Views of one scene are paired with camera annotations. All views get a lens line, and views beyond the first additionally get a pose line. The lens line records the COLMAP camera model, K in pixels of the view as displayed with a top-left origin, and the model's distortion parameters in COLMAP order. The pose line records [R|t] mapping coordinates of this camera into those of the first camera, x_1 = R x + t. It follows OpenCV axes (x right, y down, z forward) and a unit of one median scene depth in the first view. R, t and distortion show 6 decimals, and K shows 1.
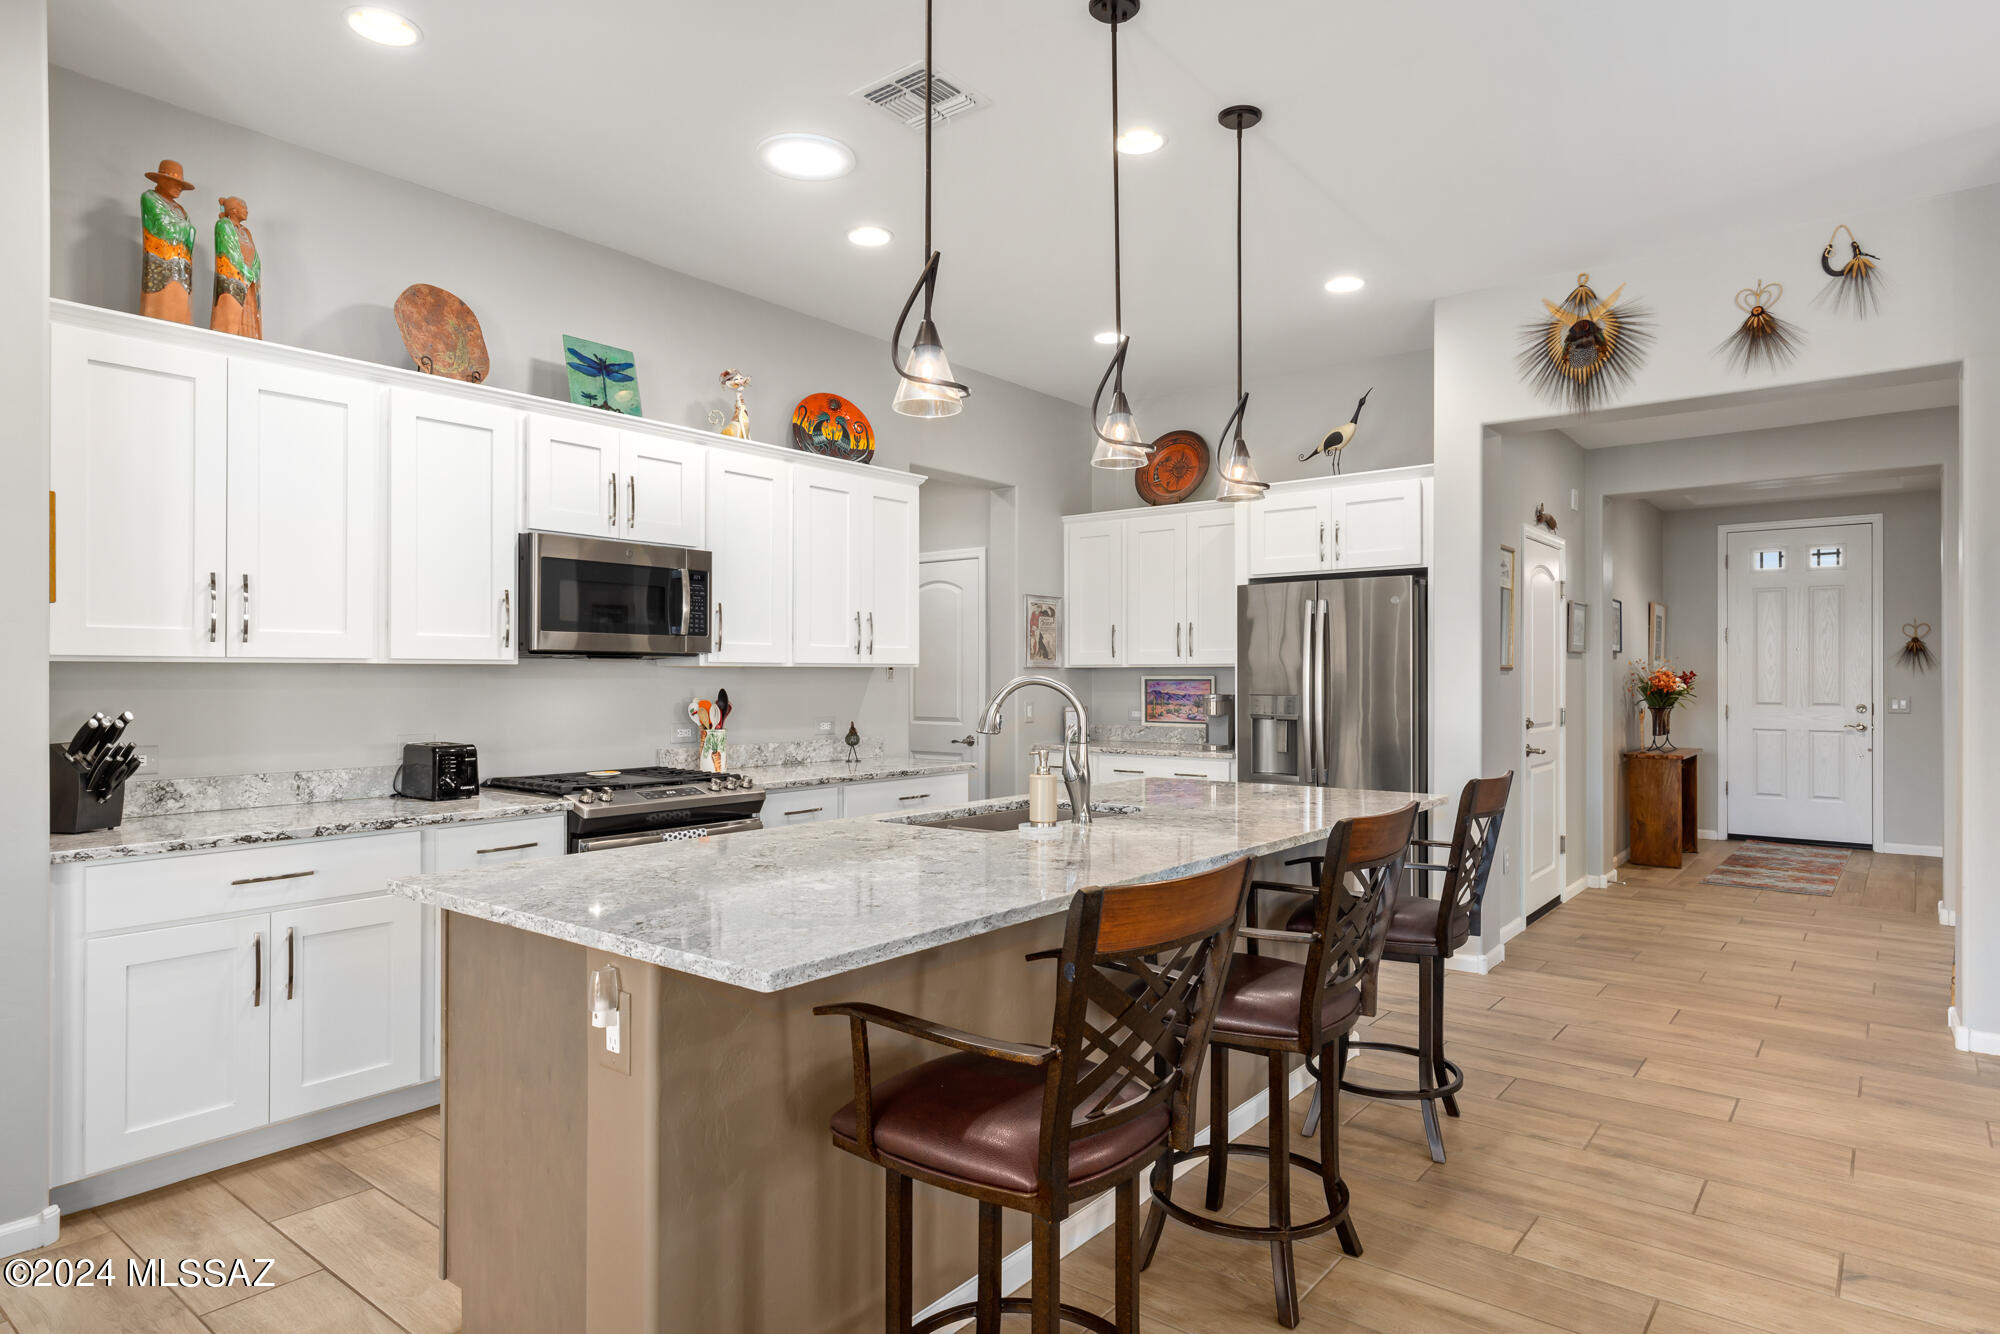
lens RADIAL K [[1135.3, 0, 999.1], [0, 1135.3, 673.6], [0, 0, 1]] dist [0.005614, 0.001656]
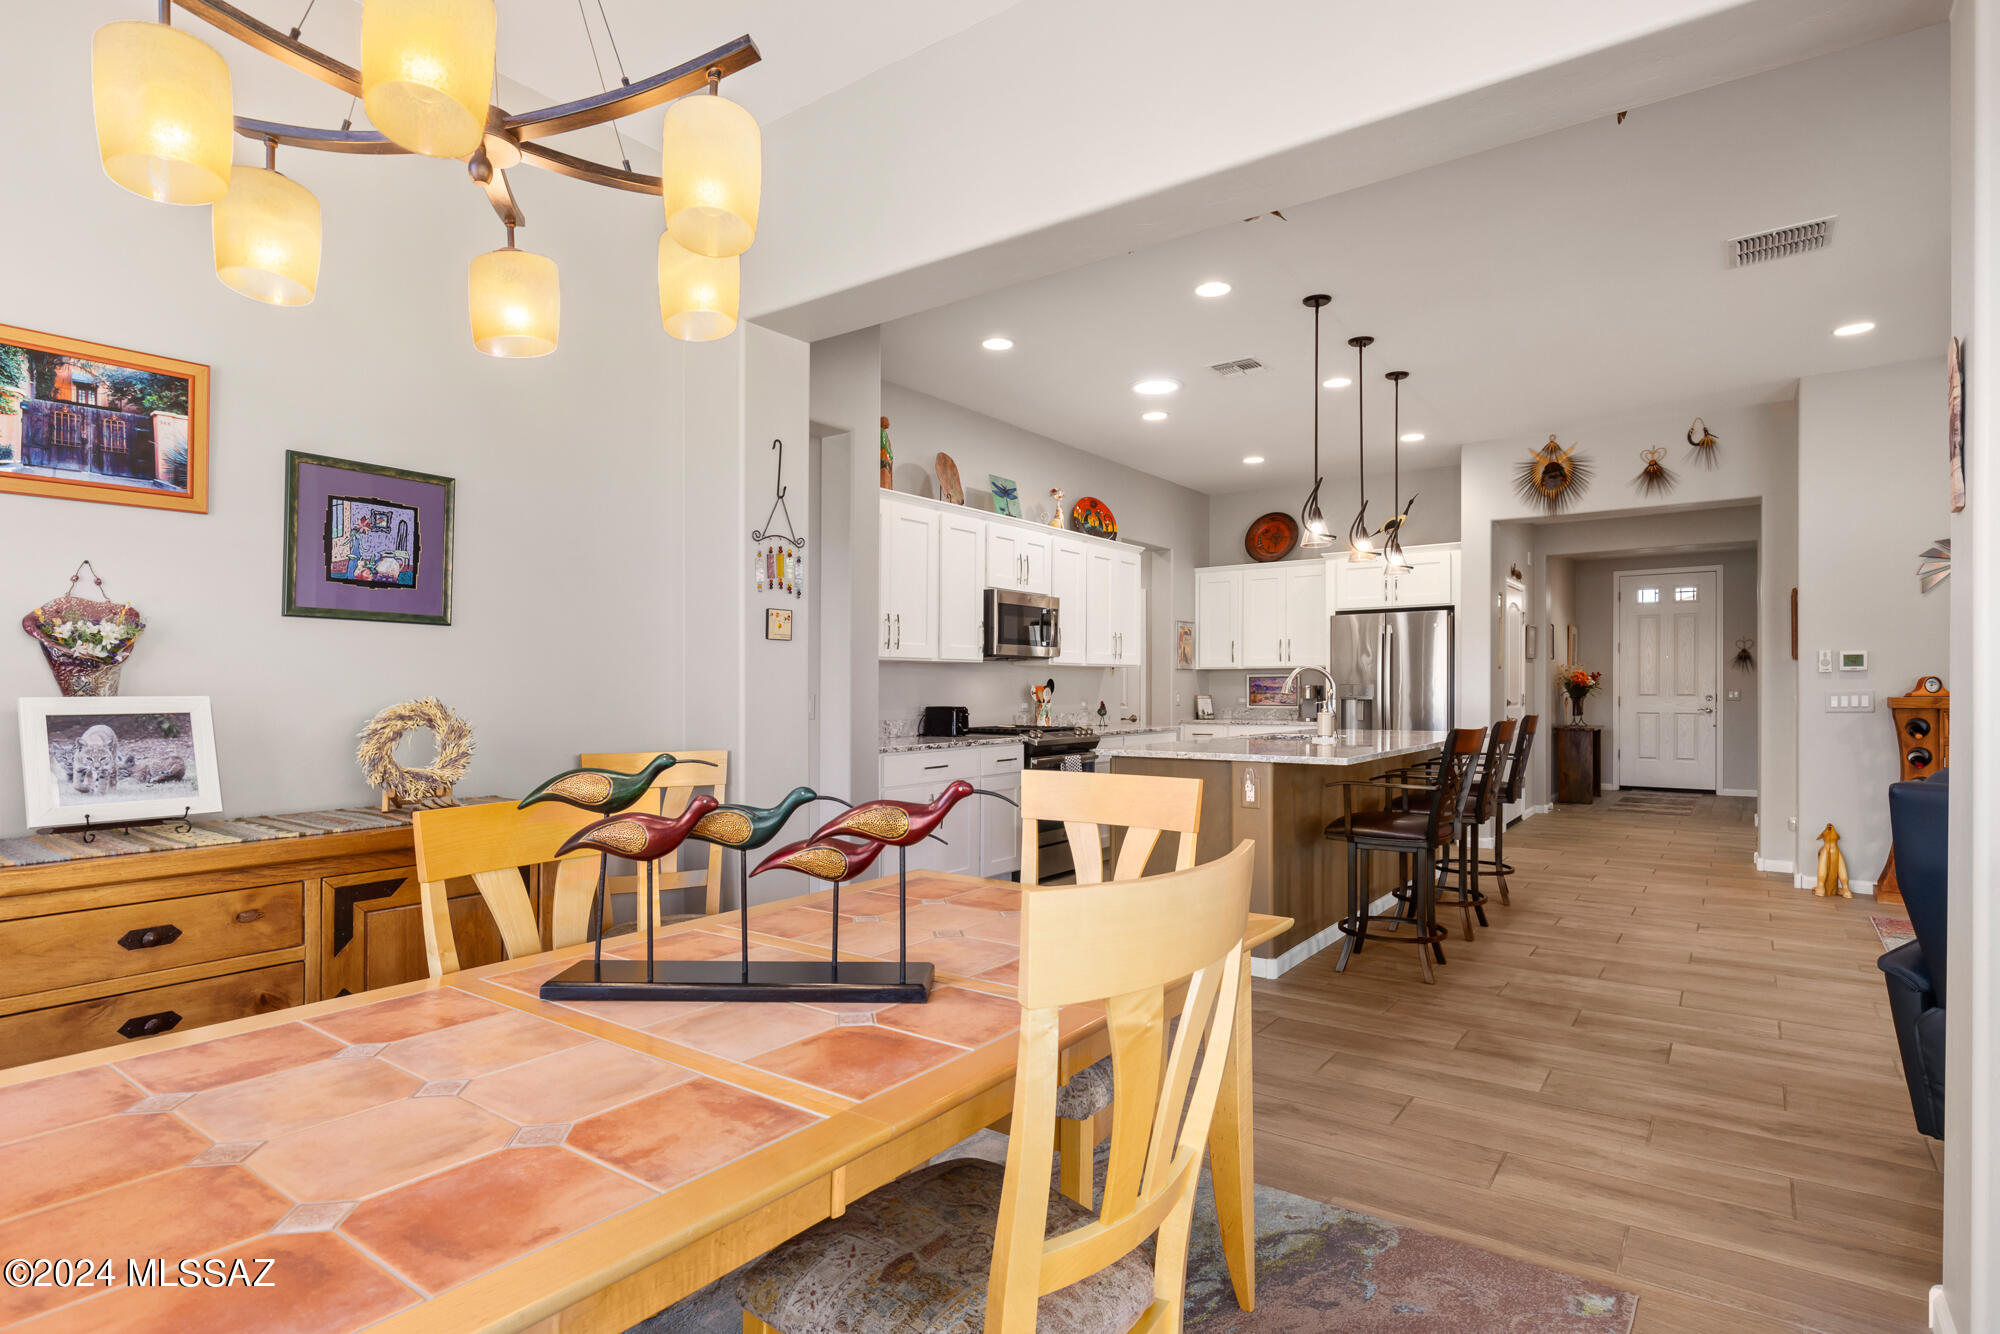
lens RADIAL K [[1035.5, 0, 997.1], [0, 1035.5, 694.1], [0, 0, 1]] dist [-0.001097, 0.000353]
pose [[0.998974, -0.003061, 0.045175, -0.354666], [0.002716, 0.999967, 0.007697, 0.021762], [-0.045197, -0.007566, 0.998949, -0.469271]]
